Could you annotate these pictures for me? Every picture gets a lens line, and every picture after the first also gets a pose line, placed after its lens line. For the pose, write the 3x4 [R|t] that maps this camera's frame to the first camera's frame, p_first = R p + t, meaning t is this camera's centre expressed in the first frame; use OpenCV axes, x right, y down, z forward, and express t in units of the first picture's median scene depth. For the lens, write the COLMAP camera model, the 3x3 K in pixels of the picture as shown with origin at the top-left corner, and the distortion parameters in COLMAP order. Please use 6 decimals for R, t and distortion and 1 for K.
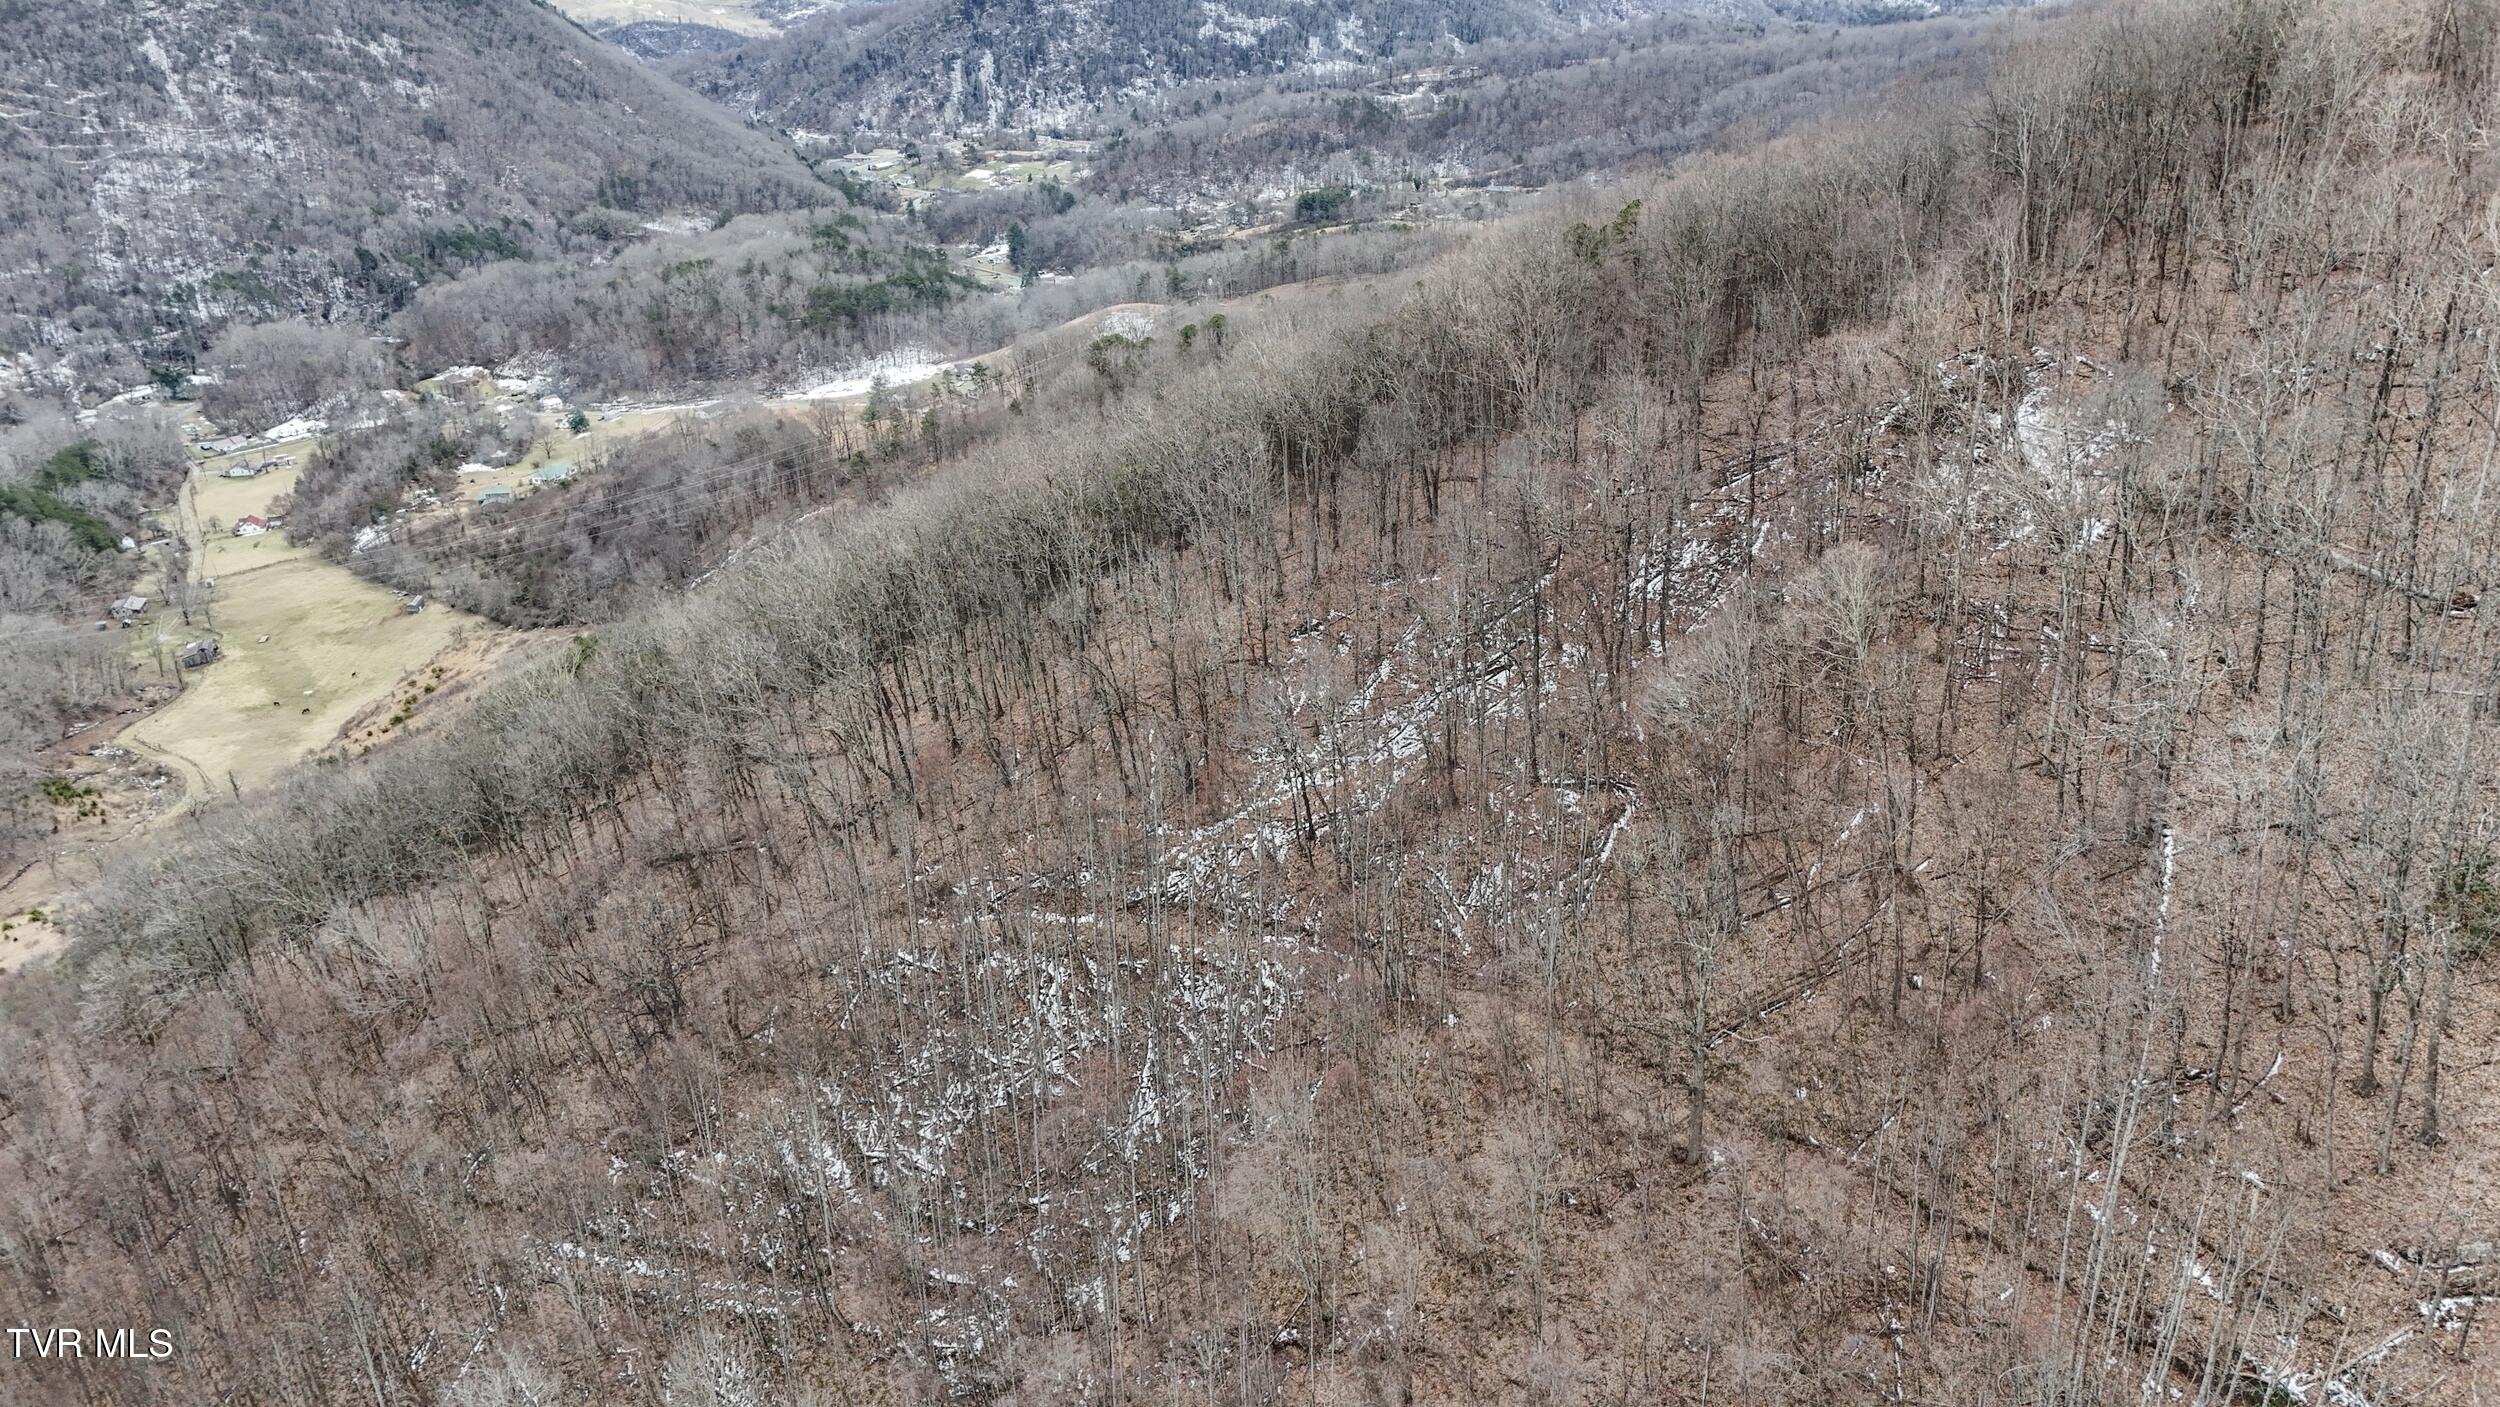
lens RADIAL K [[1708.0, 0, 1187.1], [0, 1708.0, 686.4], [0, 0, 1]] dist [0.052035, -0.031577]
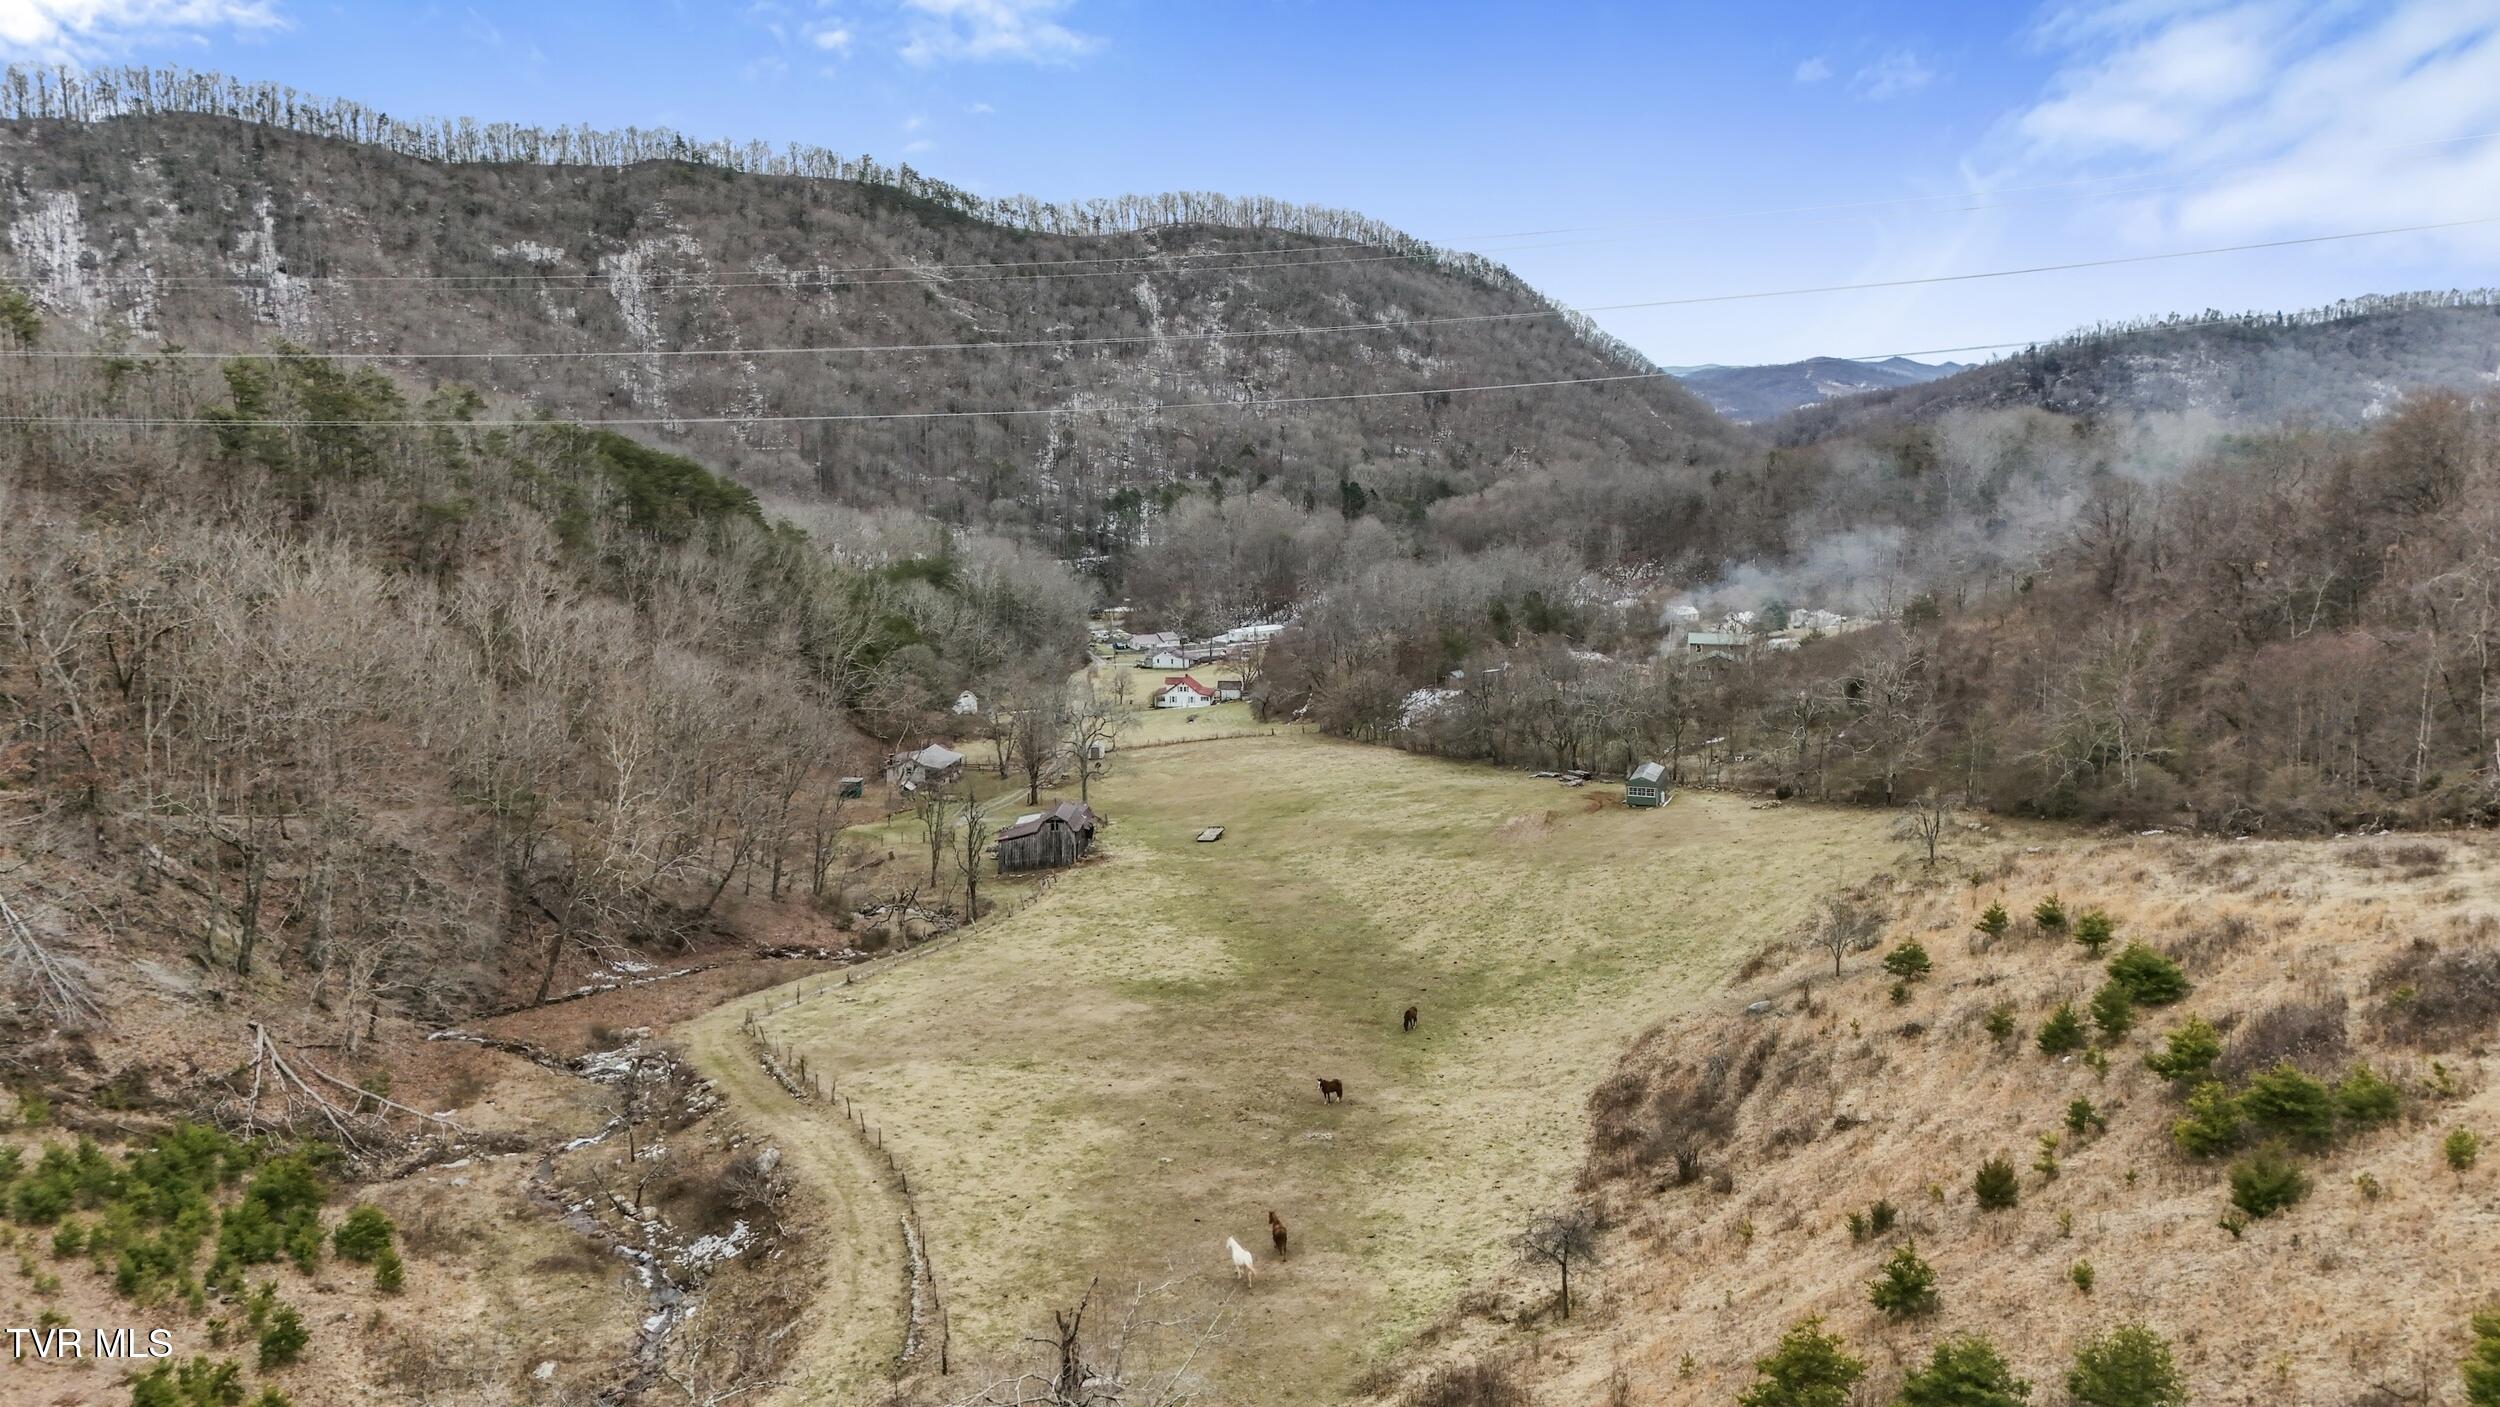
lens RADIAL K [[1818.0, 0, 1261.6], [0, 1818.0, 703.4], [0, 0, 1]] dist [0.097766, -0.109242]
pose [[0.908503, 0.070770, -0.411842, -0.185408], [-0.178451, 0.956875, -0.229227, 0.013675], [0.377859, 0.281747, 0.881953, 0.332761]]
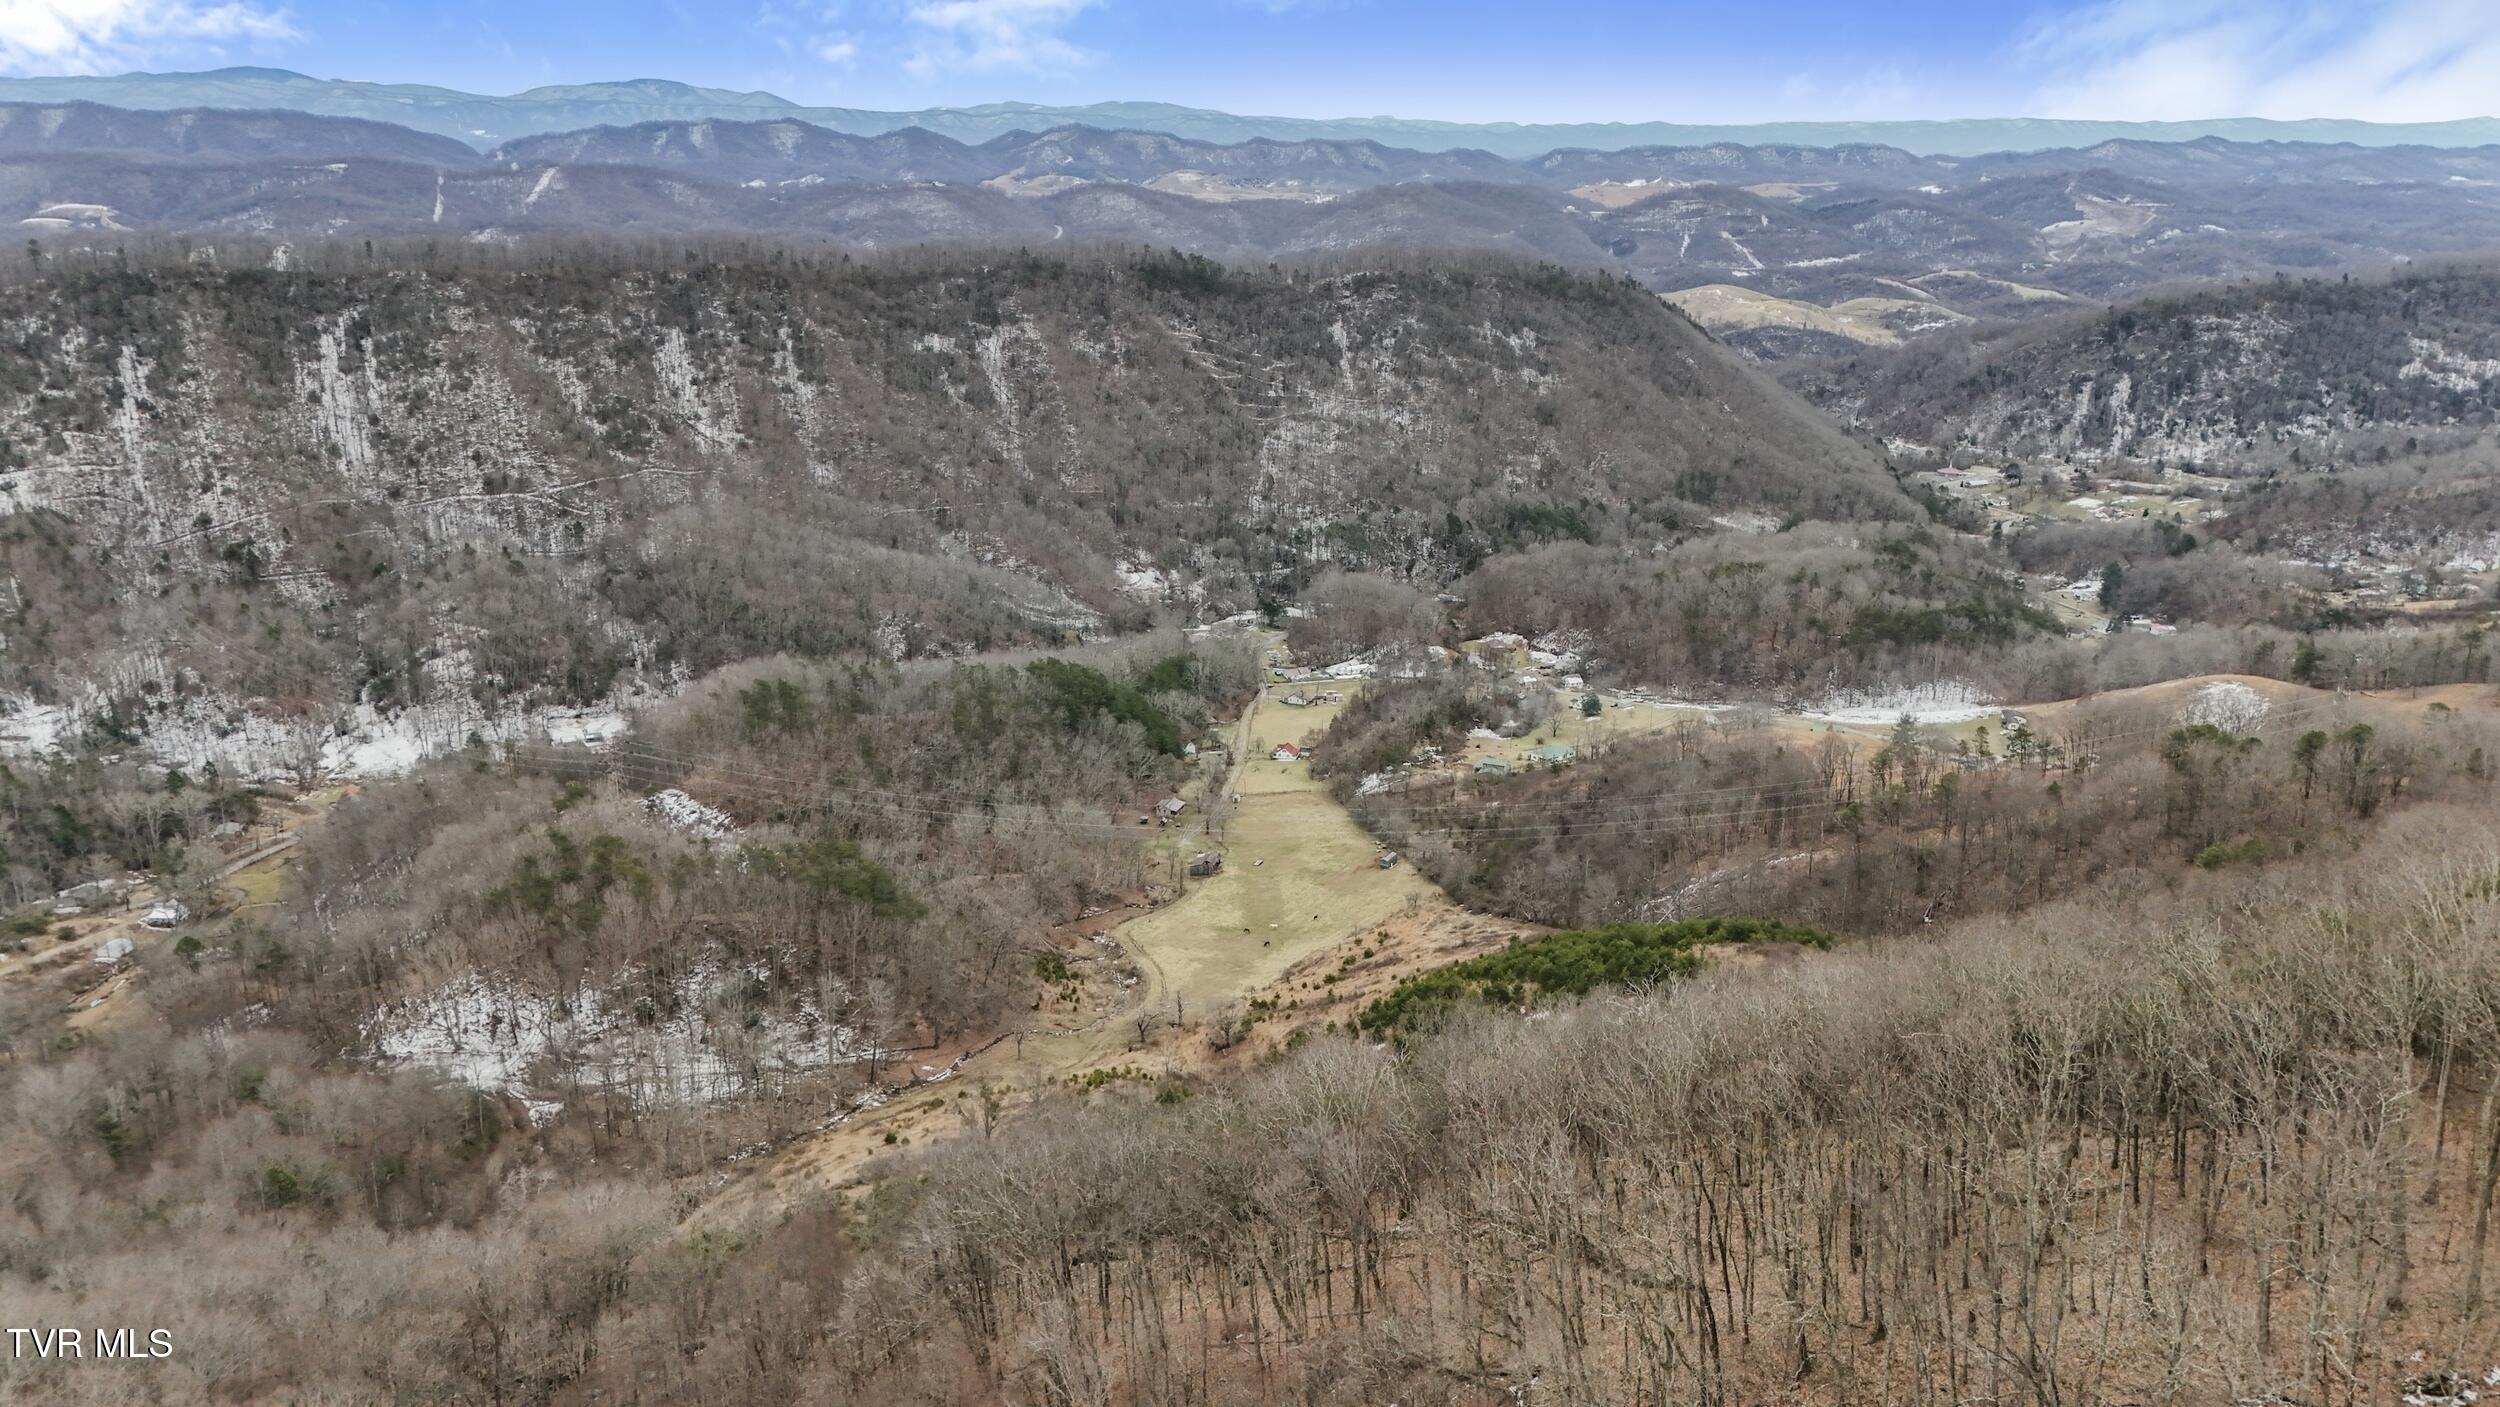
lens RADIAL K [[1723.1, 0, 1307.4], [0, 1723.1, 734.6], [0, 0, 1]] dist [0.069462, -0.062048]
pose [[0.855128, 0.175275, -0.487887, -0.001030], [-0.240434, 0.967863, -0.073705, -0.016112], [0.459290, 0.180332, 0.869789, 0.035786]]
